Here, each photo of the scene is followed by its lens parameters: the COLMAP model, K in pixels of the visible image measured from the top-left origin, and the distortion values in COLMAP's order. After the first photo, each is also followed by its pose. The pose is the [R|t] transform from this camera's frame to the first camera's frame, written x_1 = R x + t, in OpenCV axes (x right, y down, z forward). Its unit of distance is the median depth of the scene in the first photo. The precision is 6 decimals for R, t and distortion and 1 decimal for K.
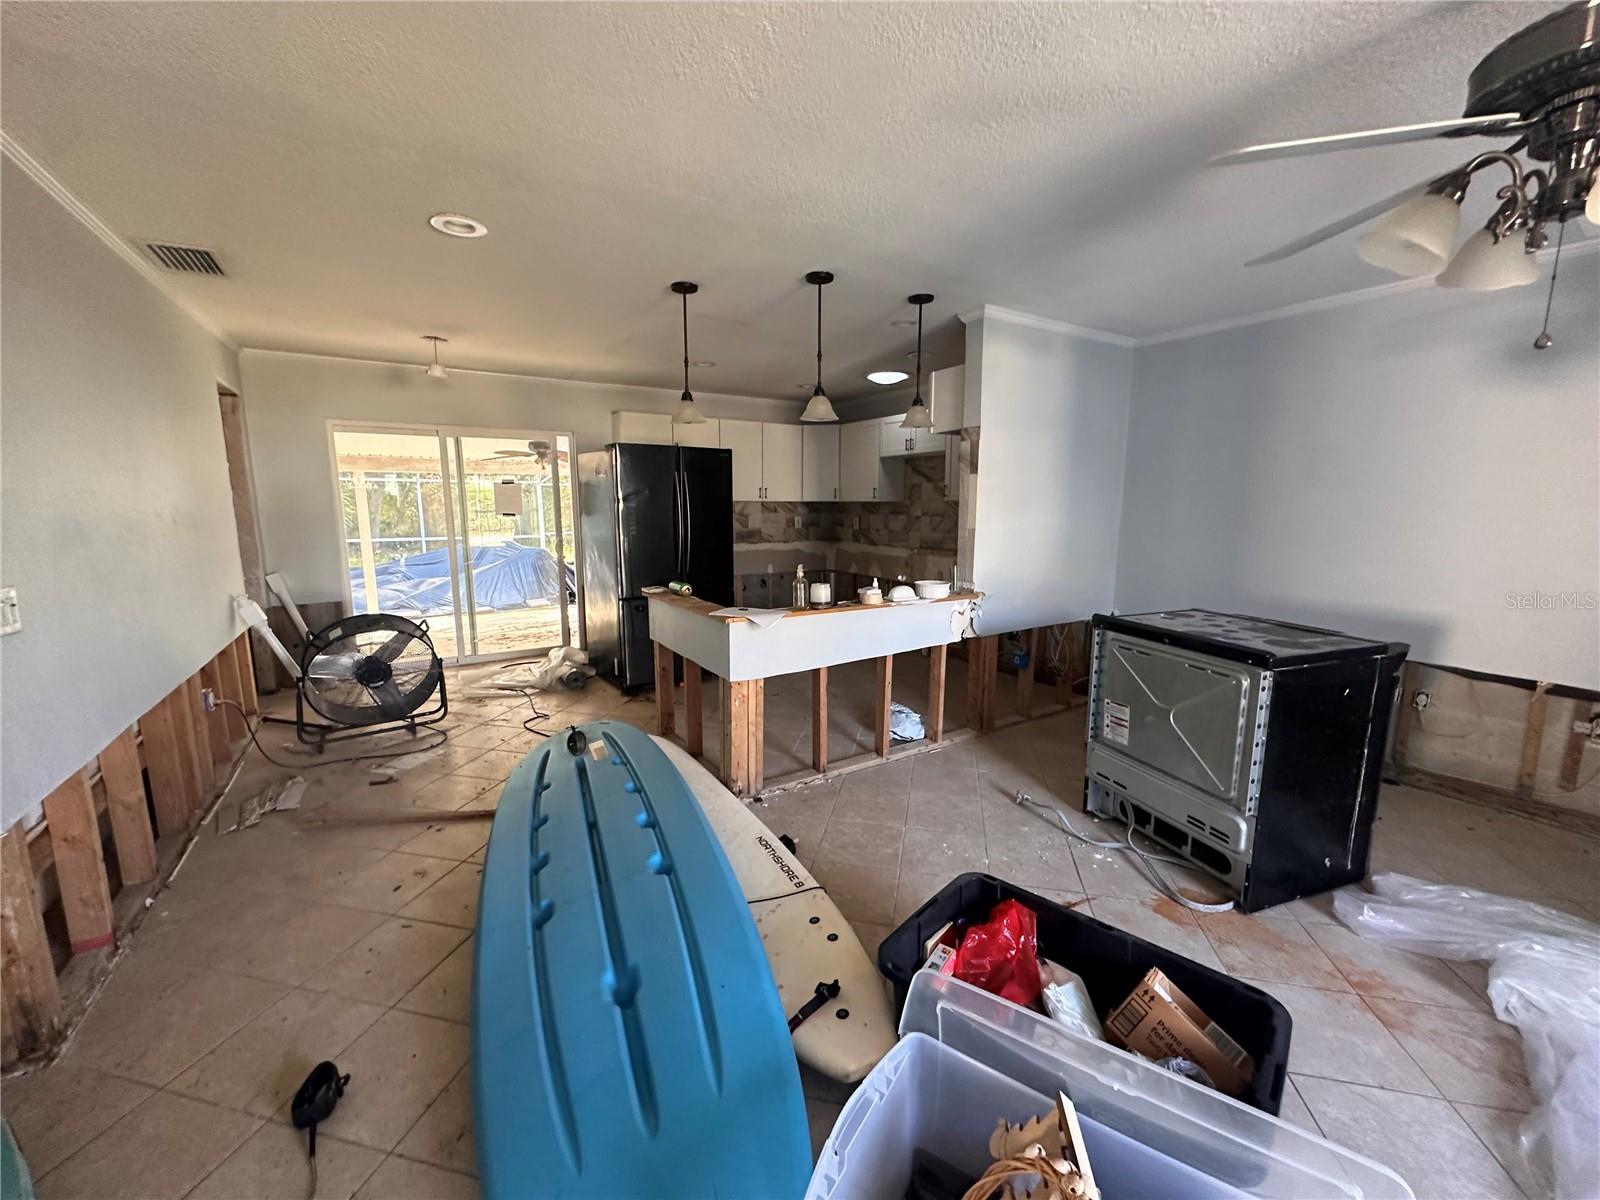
lens RADIAL K [[636.7, 0, 796.2], [0, 636.7, 599.8], [0, 0, 1]] dist [-0.004818, 0.000973]
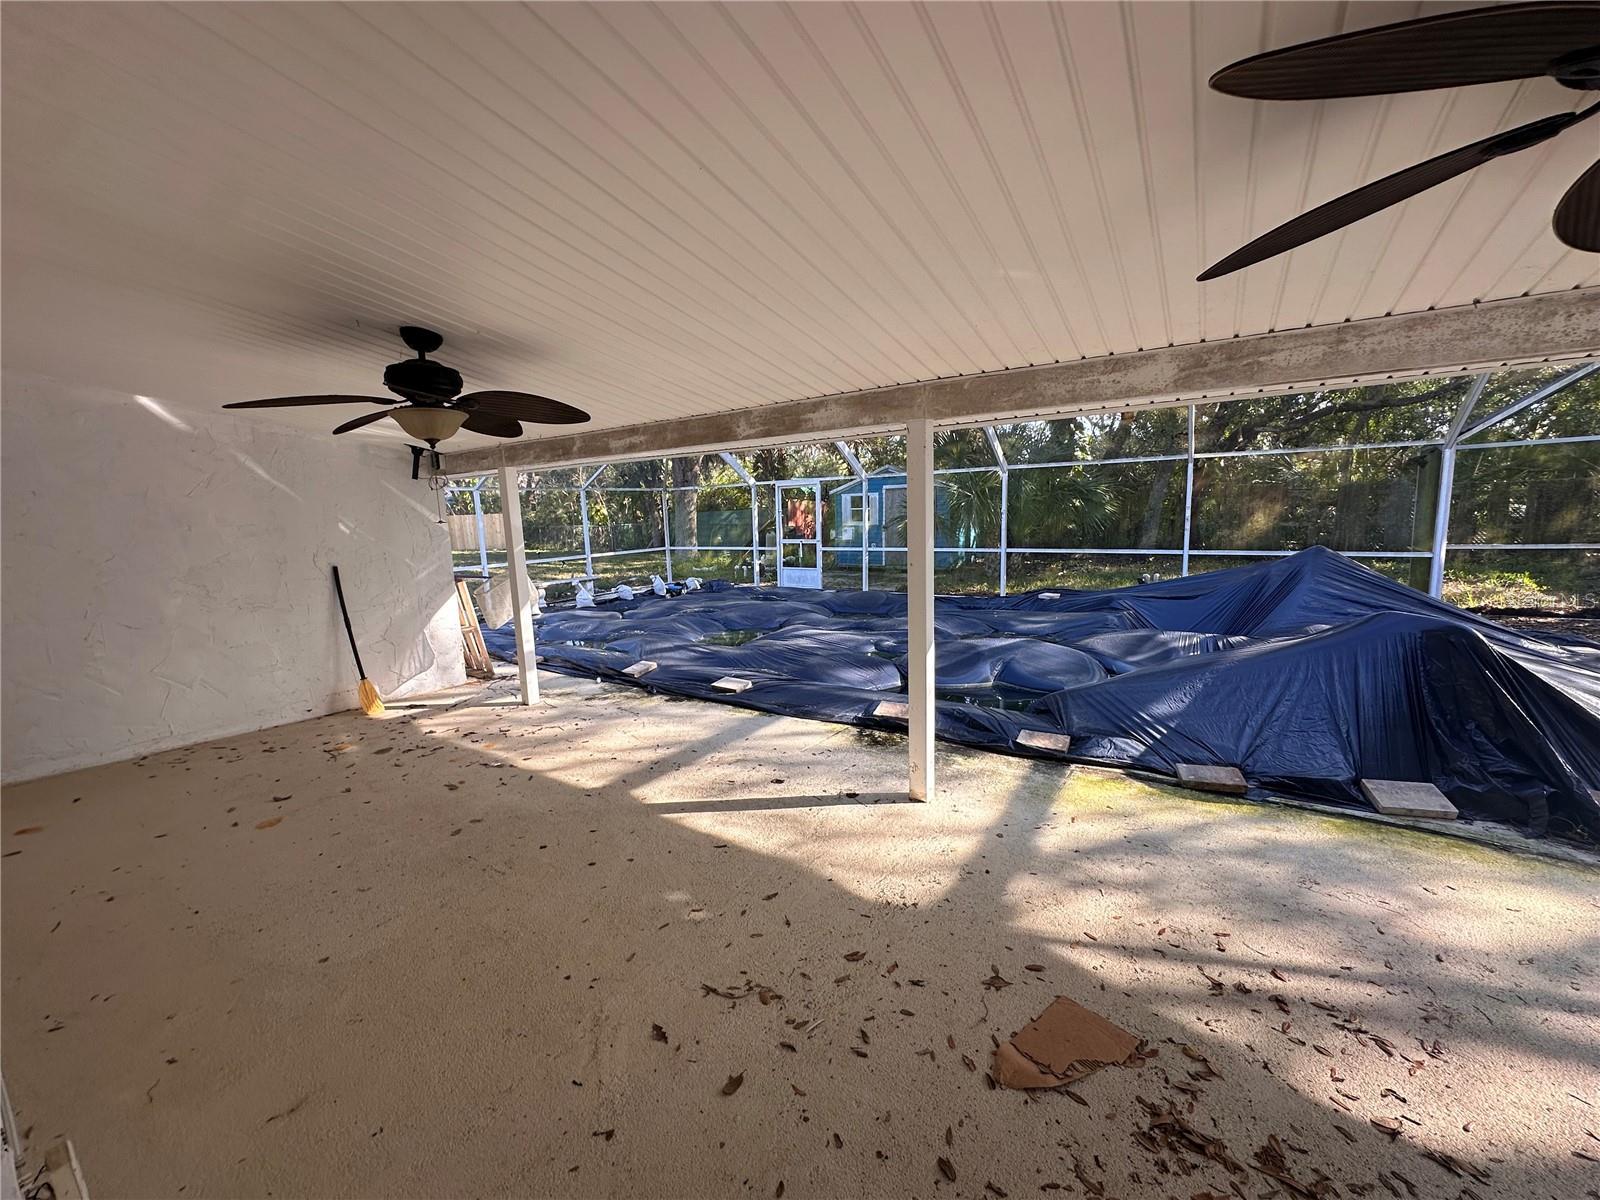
lens RADIAL K [[636.7, 0, 798.0], [0, 636.7, 602.0], [0, 0, 1]] dist [-0.004818, 0.000973]
pose [[0.407289, 0.121771, -0.905145, -0.772262], [-0.103467, 0.990843, 0.086743, -0.269932], [0.907420, 0.058323, 0.416158, 1.776920]]
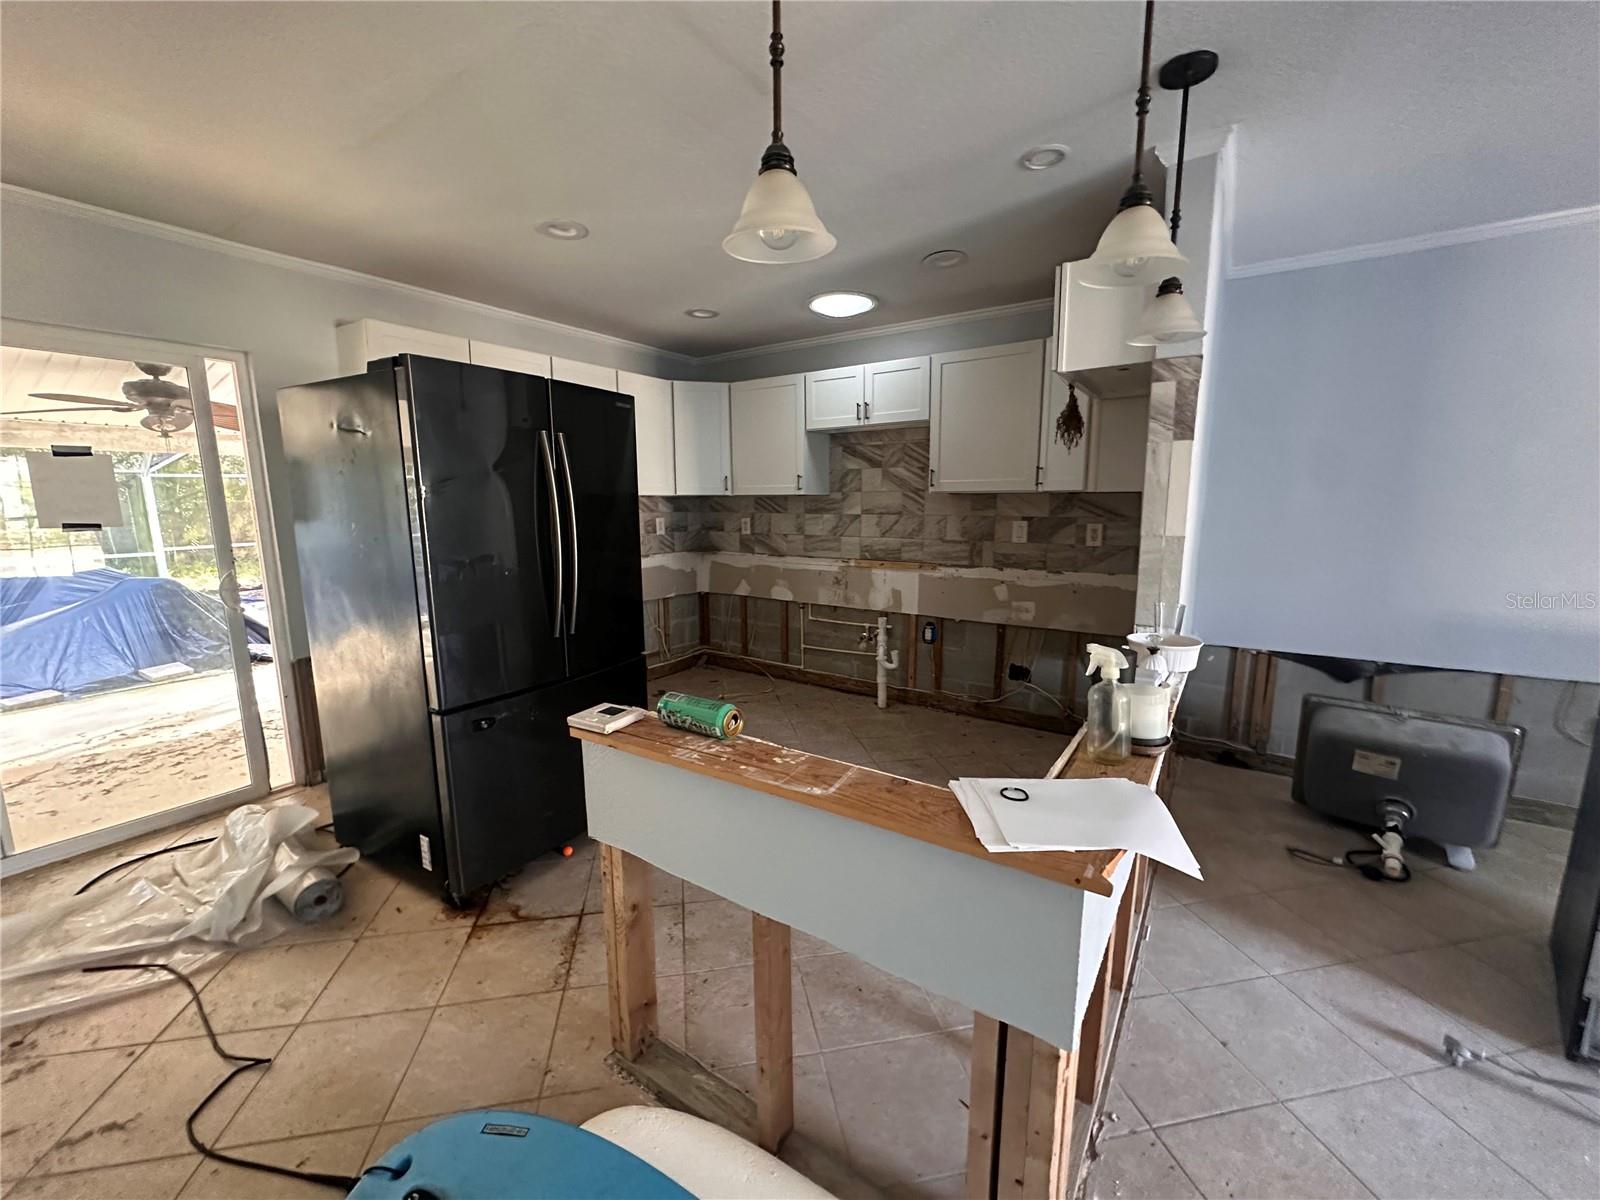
lens RADIAL K [[636.7, 0, 799.0], [0, 636.7, 601.6], [0, 0, 1]] dist [-0.004818, 0.000973]
pose [[0.914151, -0.069946, 0.399294, -0.304552], [0.067257, 0.997520, 0.020759, -0.099384], [-0.399755, 0.007878, 0.916588, 0.690377]]
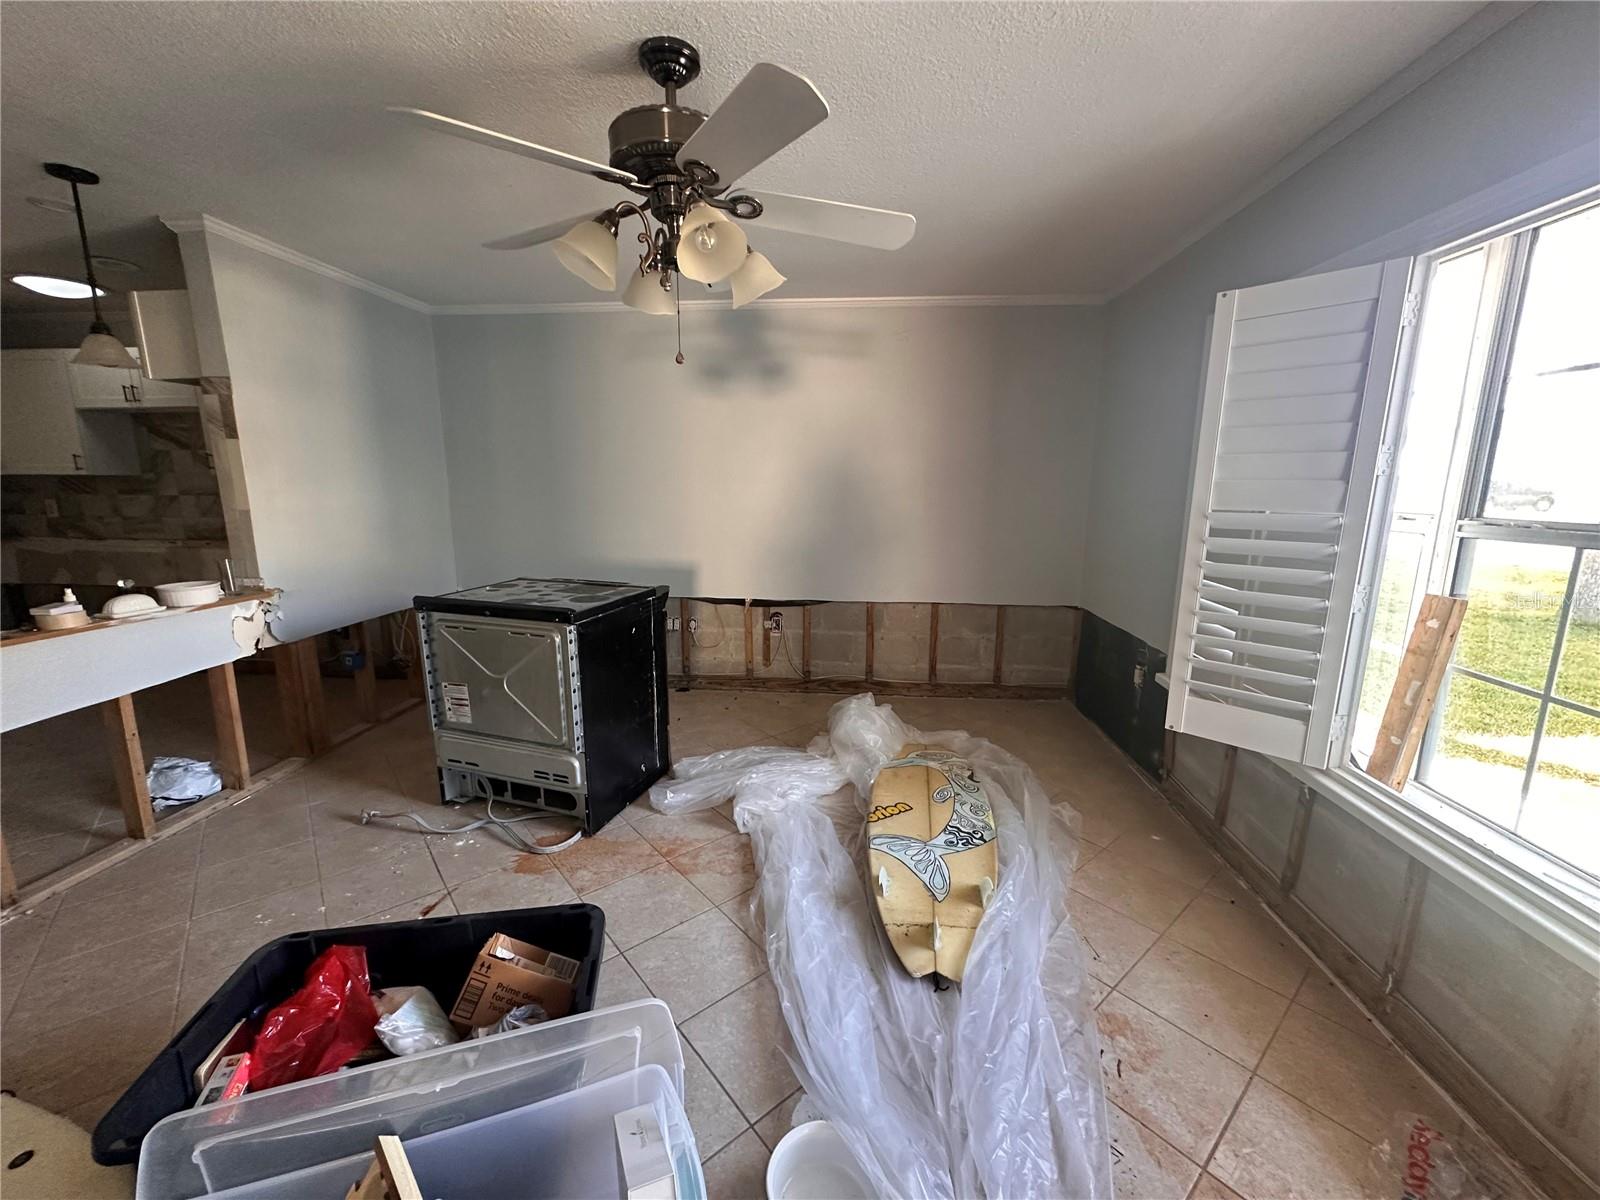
lens RADIAL K [[636.7, 0, 801.7], [0, 636.7, 599.8], [0, 0, 1]] dist [-0.004818, 0.000973]
pose [[0.600438, -0.145916, 0.786246, 0.066268], [0.117452, 0.988640, 0.093782, 0.005409], [-0.790999, 0.036036, 0.610756, -0.014889]]
